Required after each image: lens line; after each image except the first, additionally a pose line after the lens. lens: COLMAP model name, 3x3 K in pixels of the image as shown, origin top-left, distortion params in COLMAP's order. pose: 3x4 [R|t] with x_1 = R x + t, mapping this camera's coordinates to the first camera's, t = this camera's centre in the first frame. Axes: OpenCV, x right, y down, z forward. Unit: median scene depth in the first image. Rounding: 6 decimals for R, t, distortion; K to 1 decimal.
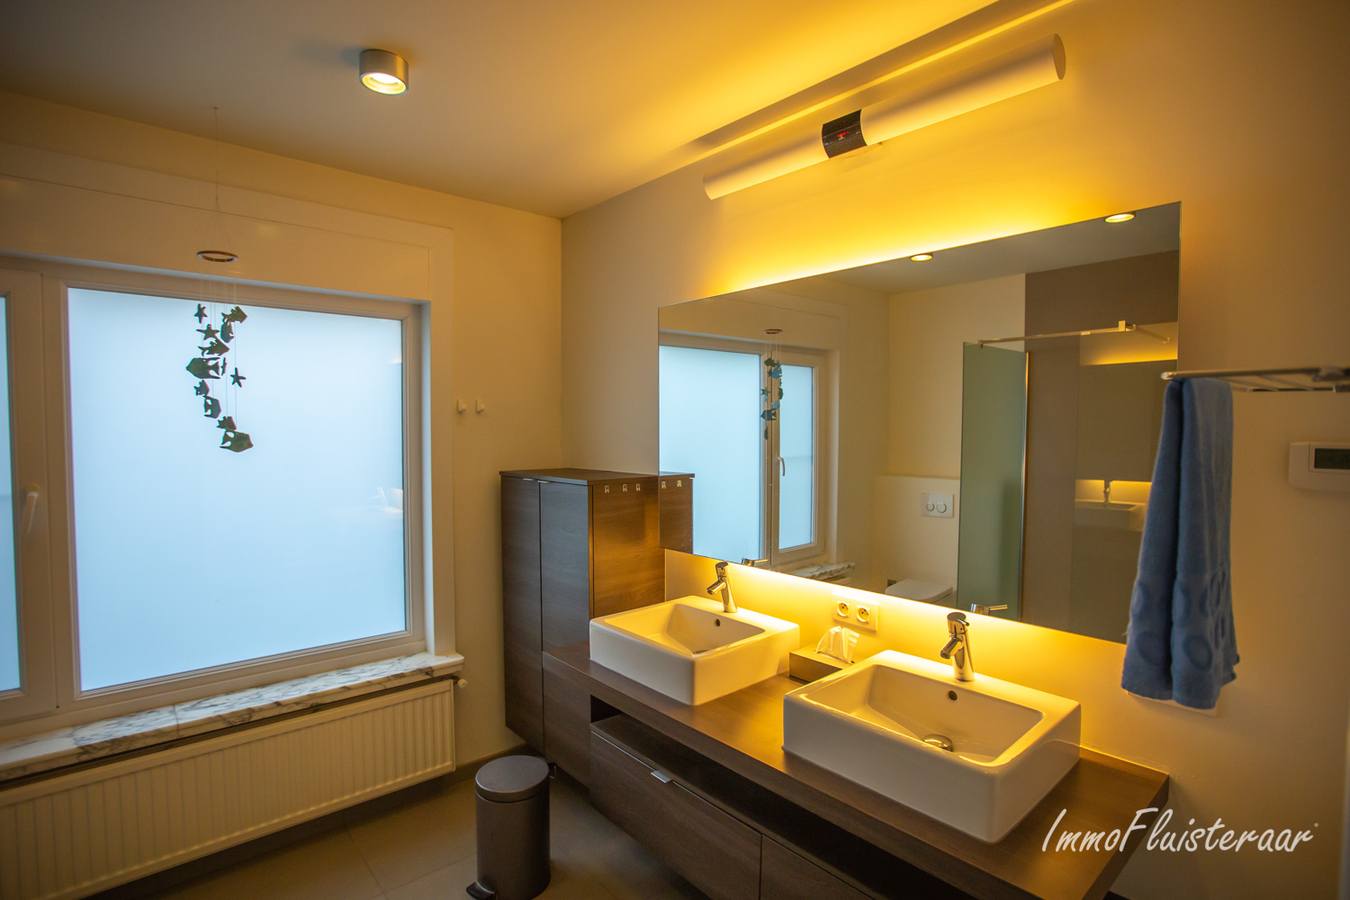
lens RADIAL K [[663.3, 0, 679.4], [0, 663.3, 451.1], [0, 0, 1]] dist [-0.012615, 0.000175]
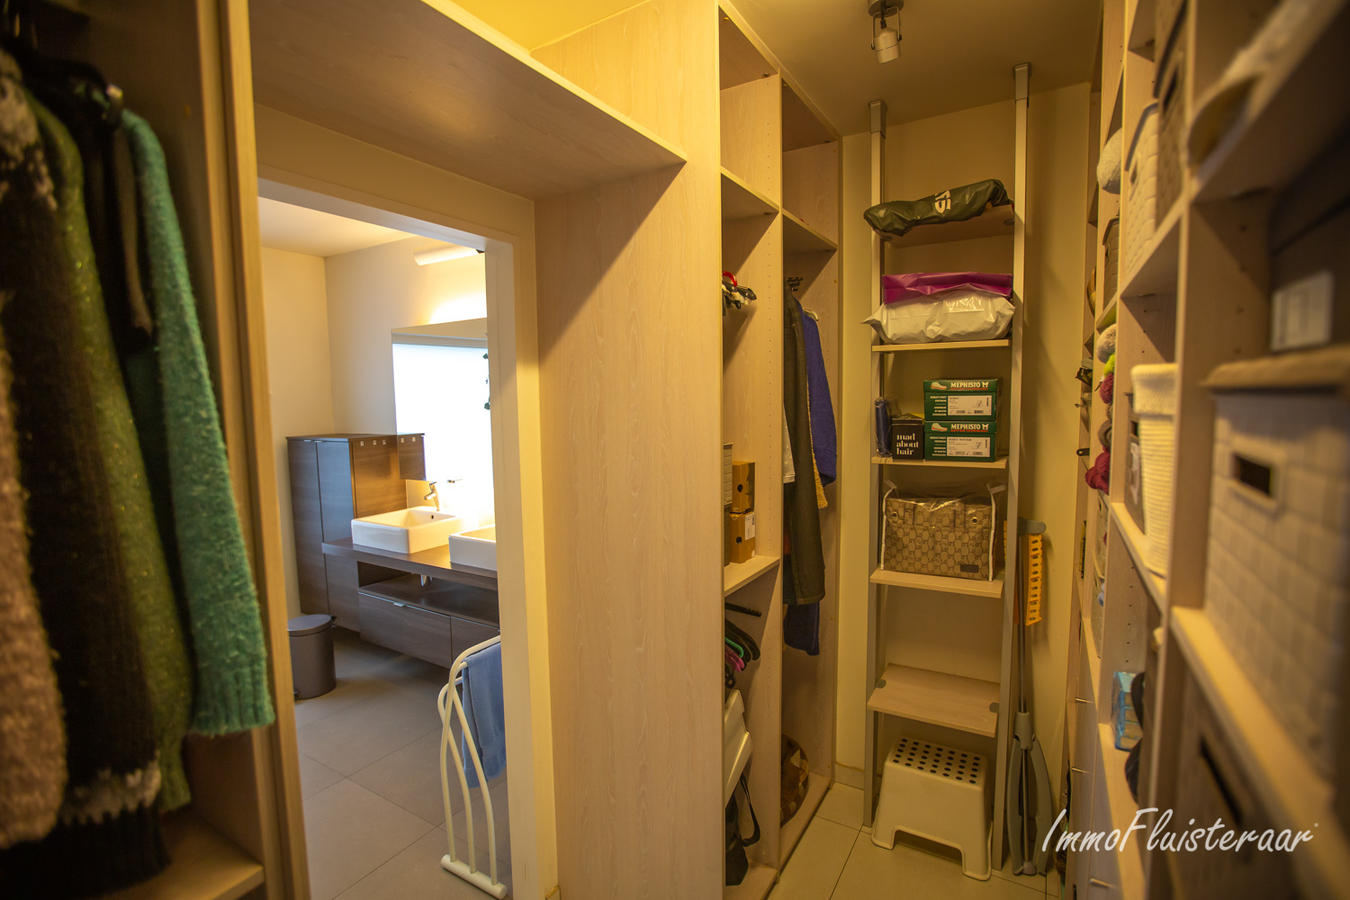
lens RADIAL K [[618.0, 0, 646.5], [0, 618.0, 453.3], [0, 0, 1]] dist [0.003249, 0.000154]
pose [[0.964493, -0.042587, 0.260651, 0.156866], [0.030032, 0.998197, 0.051965, 0.022563], [-0.262394, -0.042292, 0.964034, -0.595061]]
